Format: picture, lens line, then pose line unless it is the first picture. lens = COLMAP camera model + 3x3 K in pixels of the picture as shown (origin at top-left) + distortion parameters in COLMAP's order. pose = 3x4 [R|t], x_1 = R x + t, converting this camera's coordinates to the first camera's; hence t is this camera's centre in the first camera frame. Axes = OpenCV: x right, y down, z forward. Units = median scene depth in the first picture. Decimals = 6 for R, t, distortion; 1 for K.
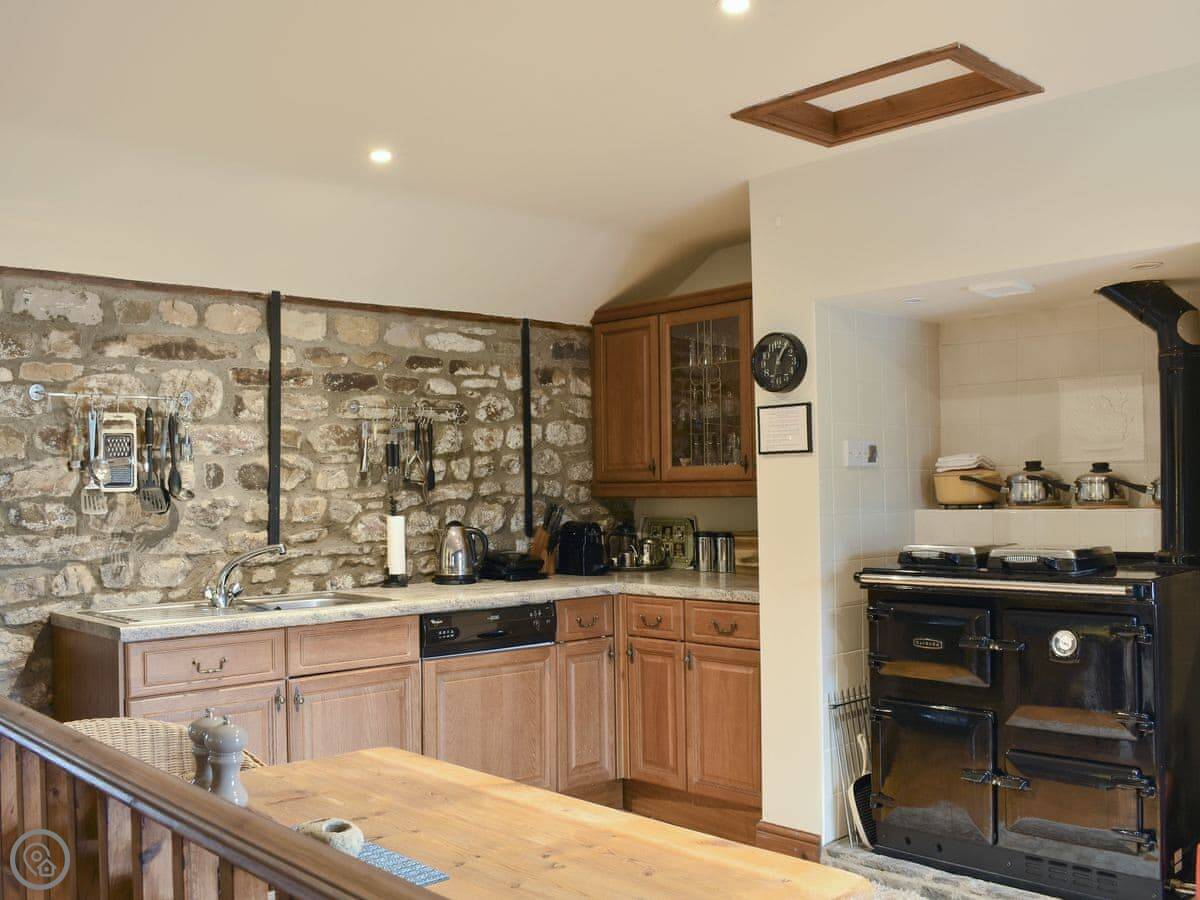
lens RADIAL K [[1125.9, 0, 544.7], [0, 1125.9, 448.0], [0, 0, 1]] dist [-0.086008, 0.013646]
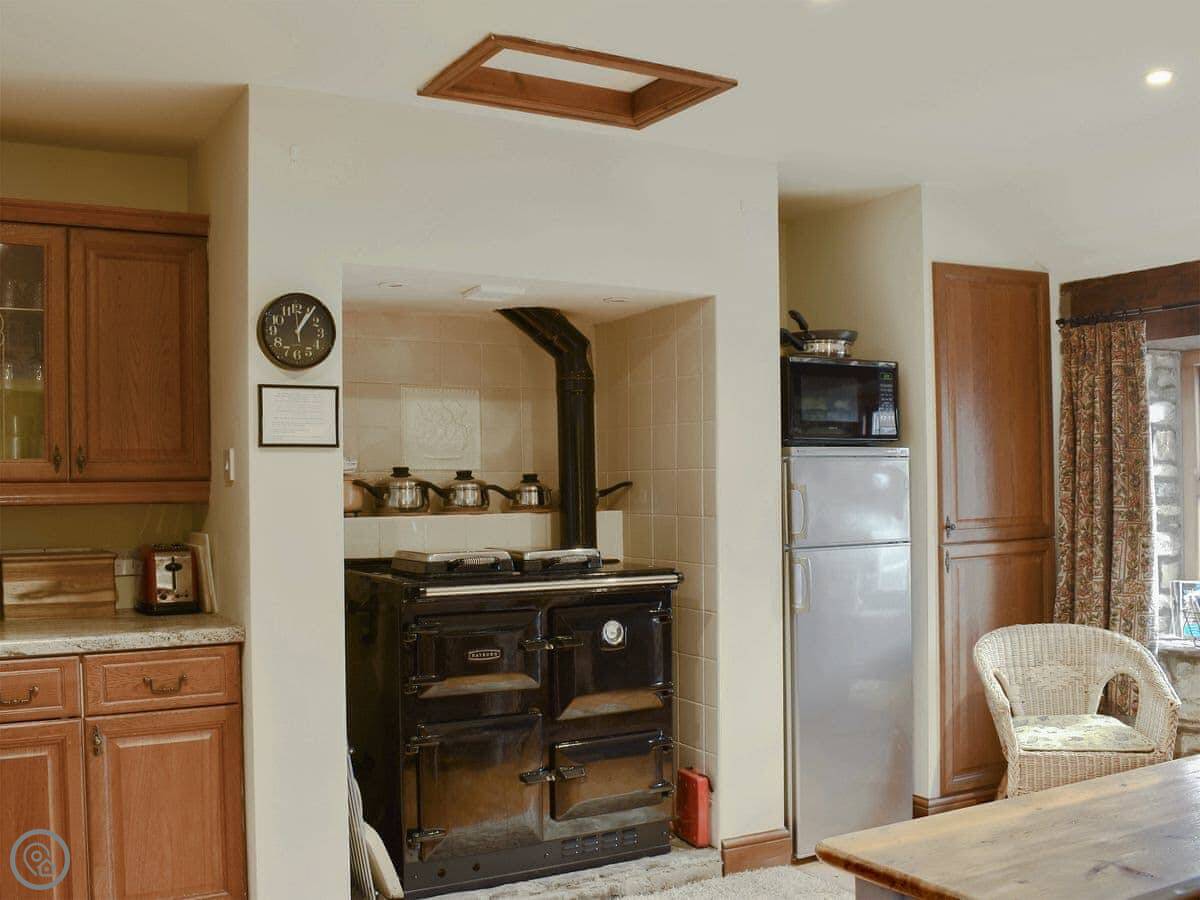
lens RADIAL K [[1237.0, 0, 502.6], [0, 1237.0, 496.2], [0, 0, 1]] dist [-0.010374, -0.154082]
pose [[0.238674, 0.009826, 0.971050, -0.550400], [-0.029065, 0.999573, -0.002970, 0.034689], [-0.970665, -0.027515, 0.238857, 0.591924]]
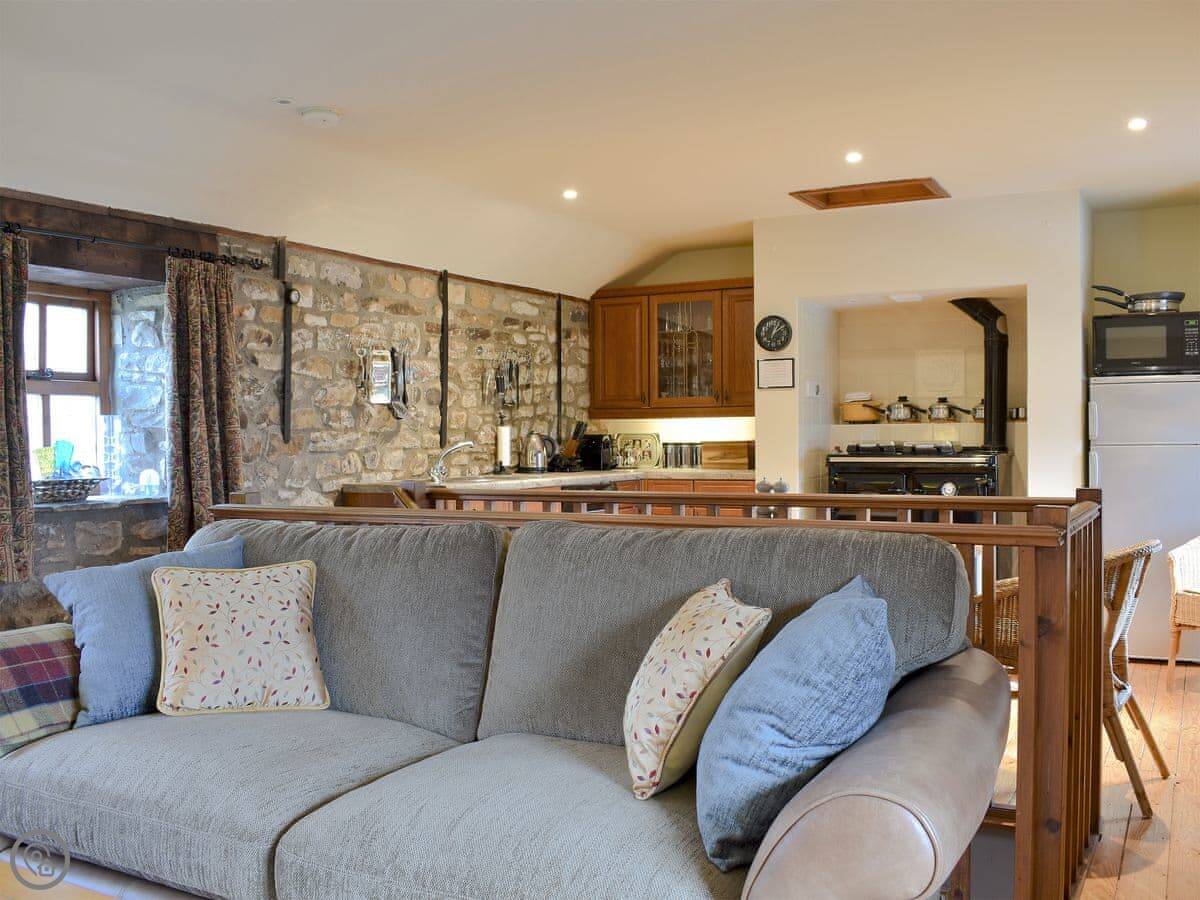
lens RADIAL K [[1125.9, 0, 544.7], [0, 1125.9, 448.0], [0, 0, 1]] dist [-0.086008, 0.013646]
pose [[0.950160, 0.006368, 0.311698, -0.578040], [-0.019499, 0.999048, 0.039028, 0.032336], [-0.311153, -0.043161, 0.949379, -0.442466]]
